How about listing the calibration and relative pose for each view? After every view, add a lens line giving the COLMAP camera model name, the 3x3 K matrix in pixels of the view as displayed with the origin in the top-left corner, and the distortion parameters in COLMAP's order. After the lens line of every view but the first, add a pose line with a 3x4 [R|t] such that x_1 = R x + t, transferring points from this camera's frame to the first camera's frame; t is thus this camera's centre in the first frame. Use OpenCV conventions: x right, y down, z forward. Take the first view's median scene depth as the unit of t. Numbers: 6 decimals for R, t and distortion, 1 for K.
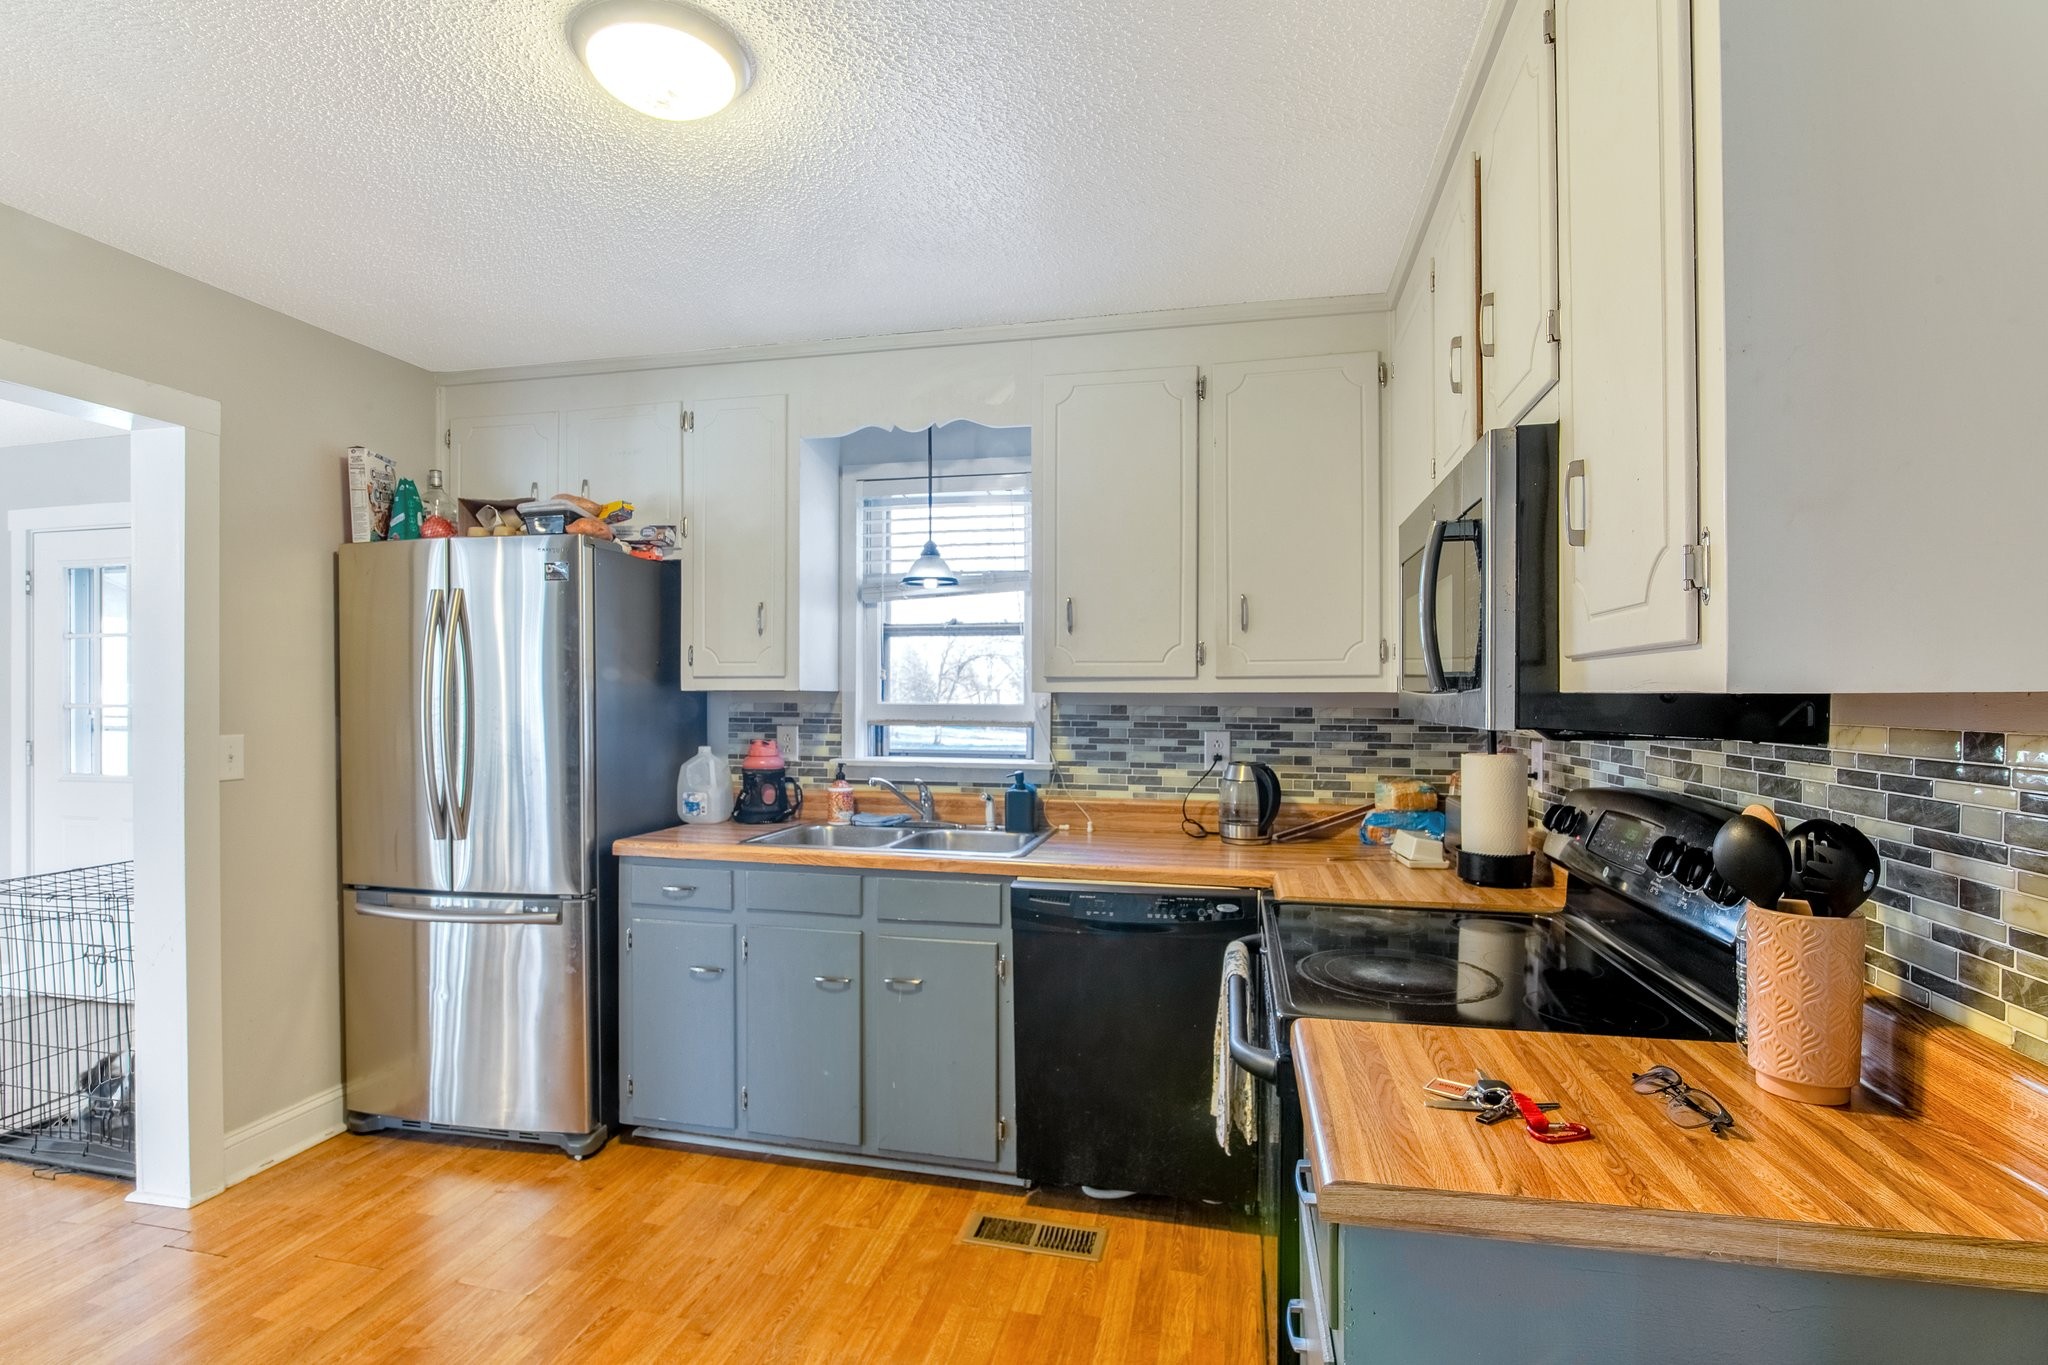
lens RADIAL K [[972.7, 0, 1010.0], [0, 972.7, 698.1], [0, 0, 1]] dist [-0.000663, 0.000246]
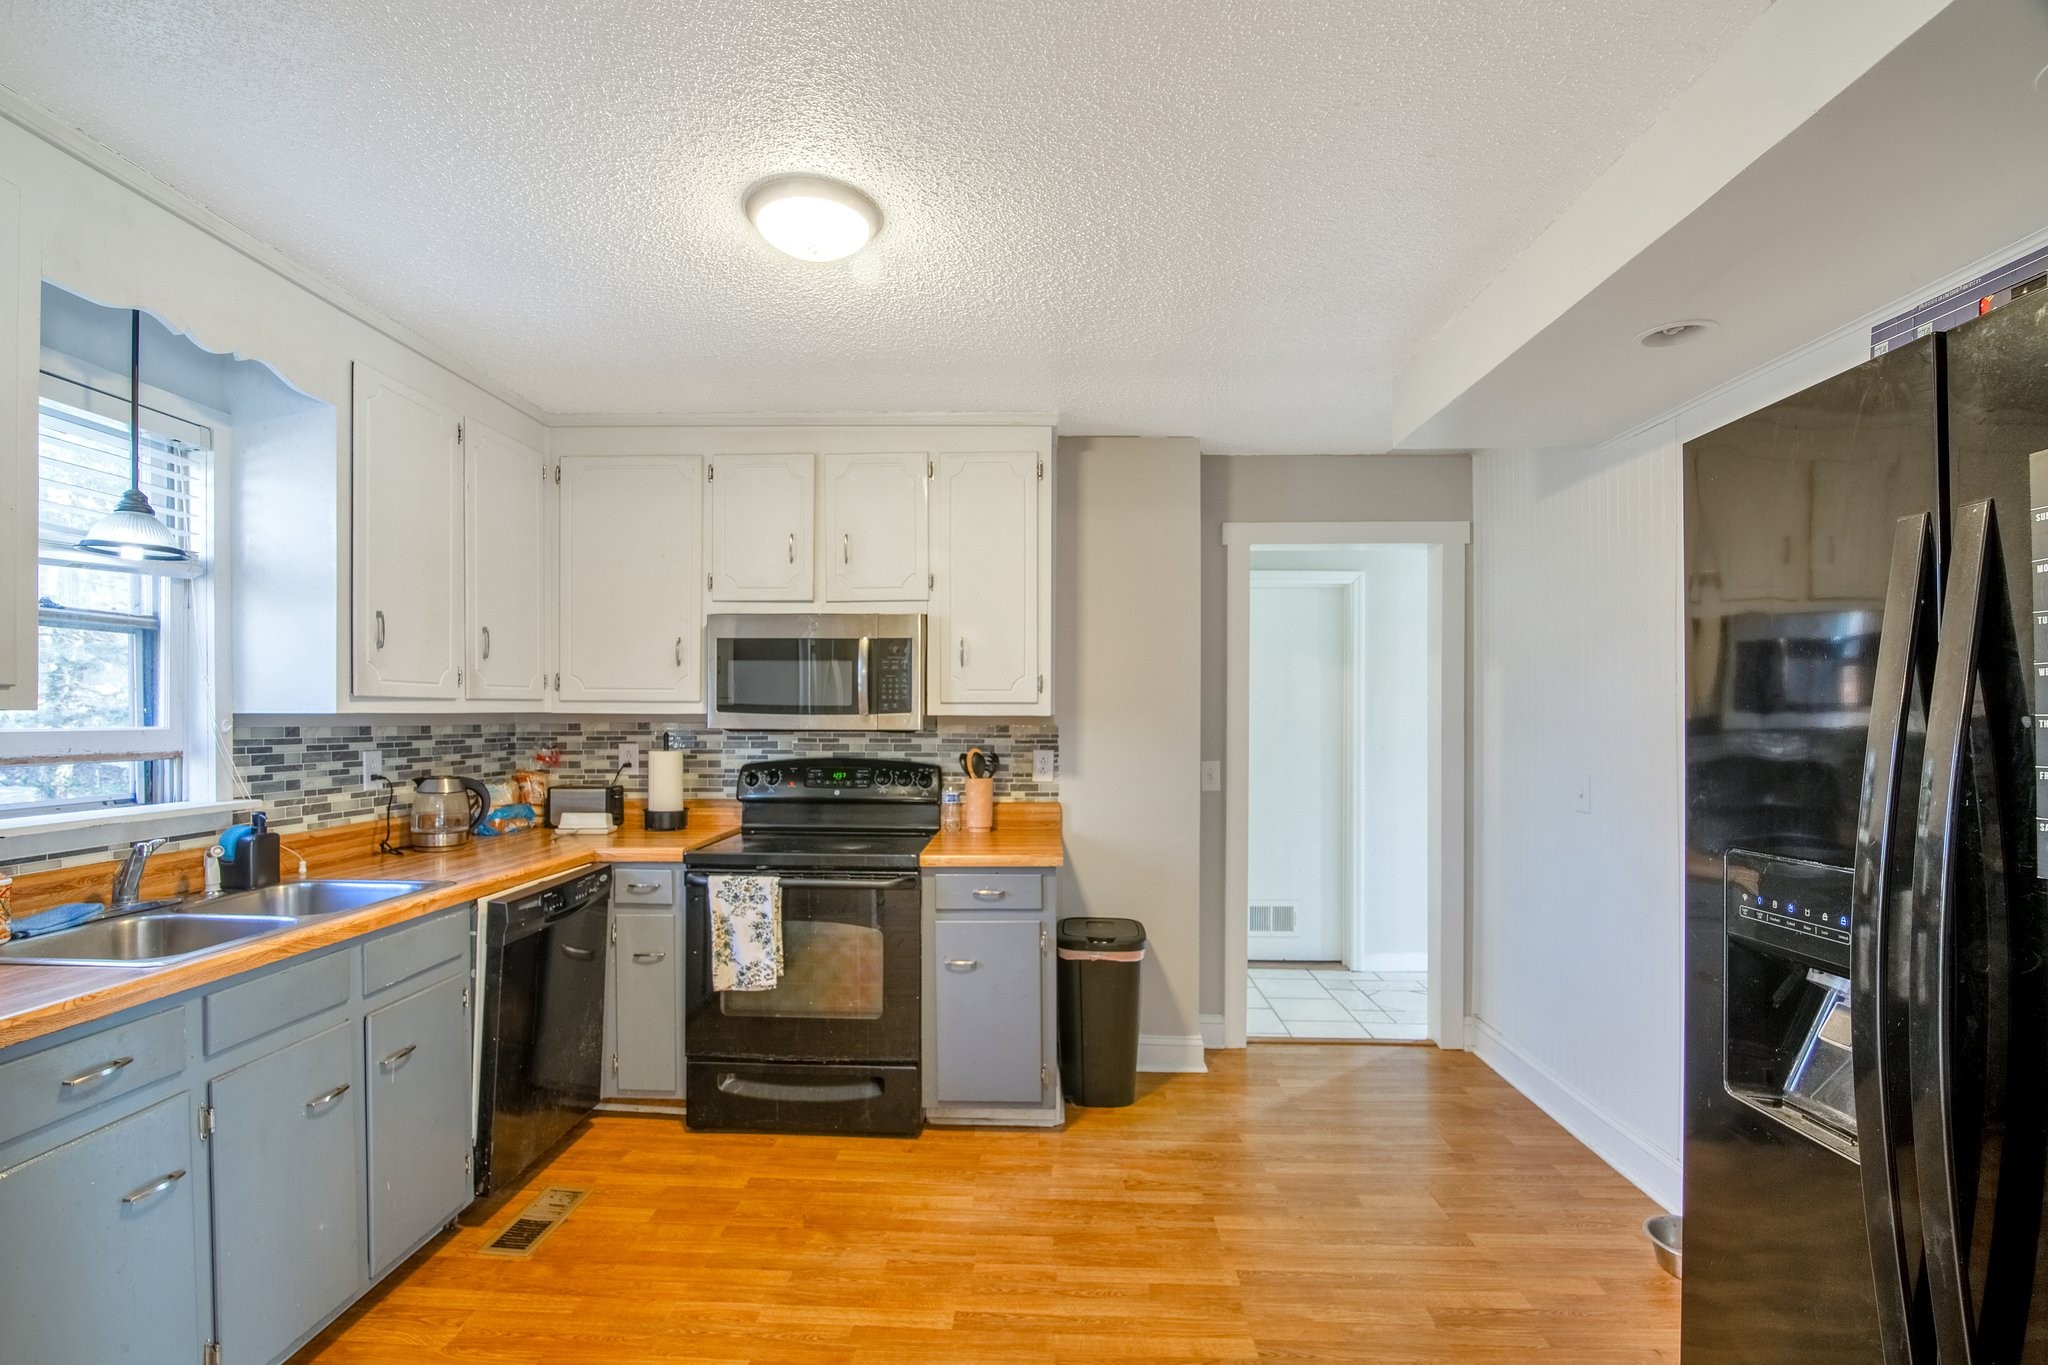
lens RADIAL K [[972.7, 0, 1010.0], [0, 972.7, 698.1], [0, 0, 1]] dist [-0.000663, 0.000246]
pose [[-0.185393, 0.010811, 0.982605, -0.890311], [0.003906, 0.999940, -0.010265, -0.007268], [-0.982657, 0.001935, -0.185424, 0.540221]]
